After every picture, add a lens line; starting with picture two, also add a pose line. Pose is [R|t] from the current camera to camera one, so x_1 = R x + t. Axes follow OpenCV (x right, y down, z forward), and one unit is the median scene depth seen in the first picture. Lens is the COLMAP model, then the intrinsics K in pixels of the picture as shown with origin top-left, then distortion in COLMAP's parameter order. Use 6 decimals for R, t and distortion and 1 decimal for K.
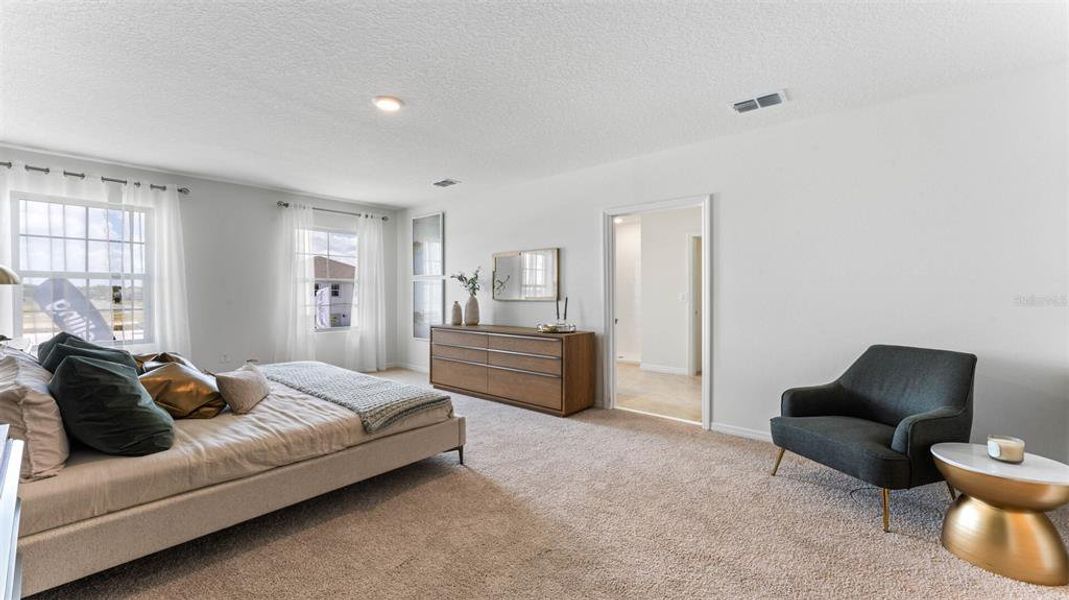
lens RADIAL K [[437.6, 0, 530.8], [0, 437.6, 298.0], [0, 0, 1]] dist [0.002040, -0.000126]
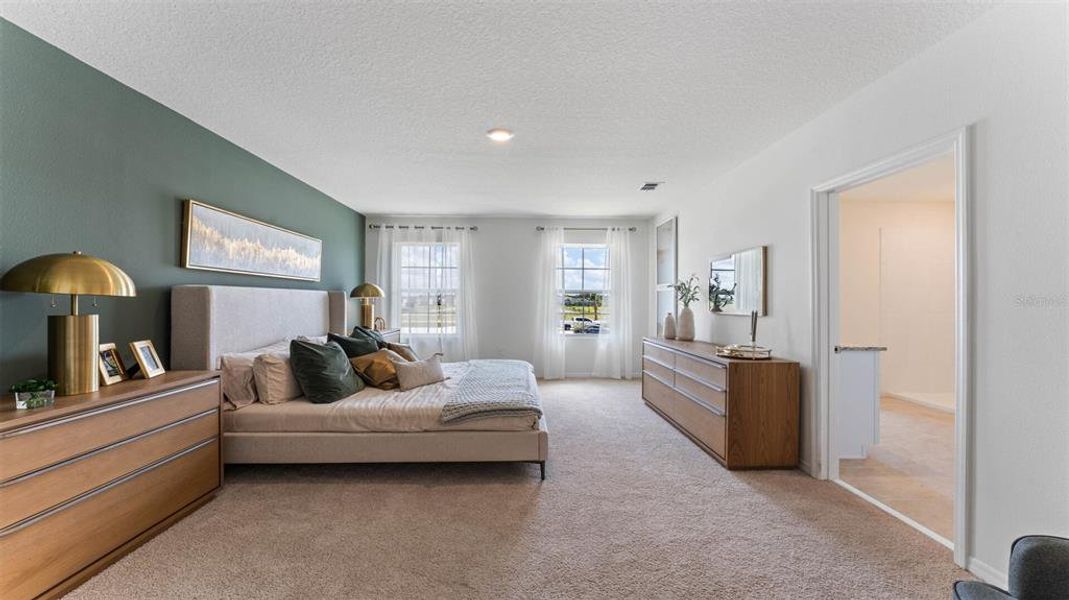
lens RADIAL K [[437.6, 0, 529.3], [0, 437.6, 299.6], [0, 0, 1]] dist [0.002040, -0.000126]
pose [[0.675989, 0.003540, -0.736903, 0.420990], [-0.013598, 0.999878, -0.007670, -0.012893], [0.736786, 0.015205, 0.675954, 0.236344]]
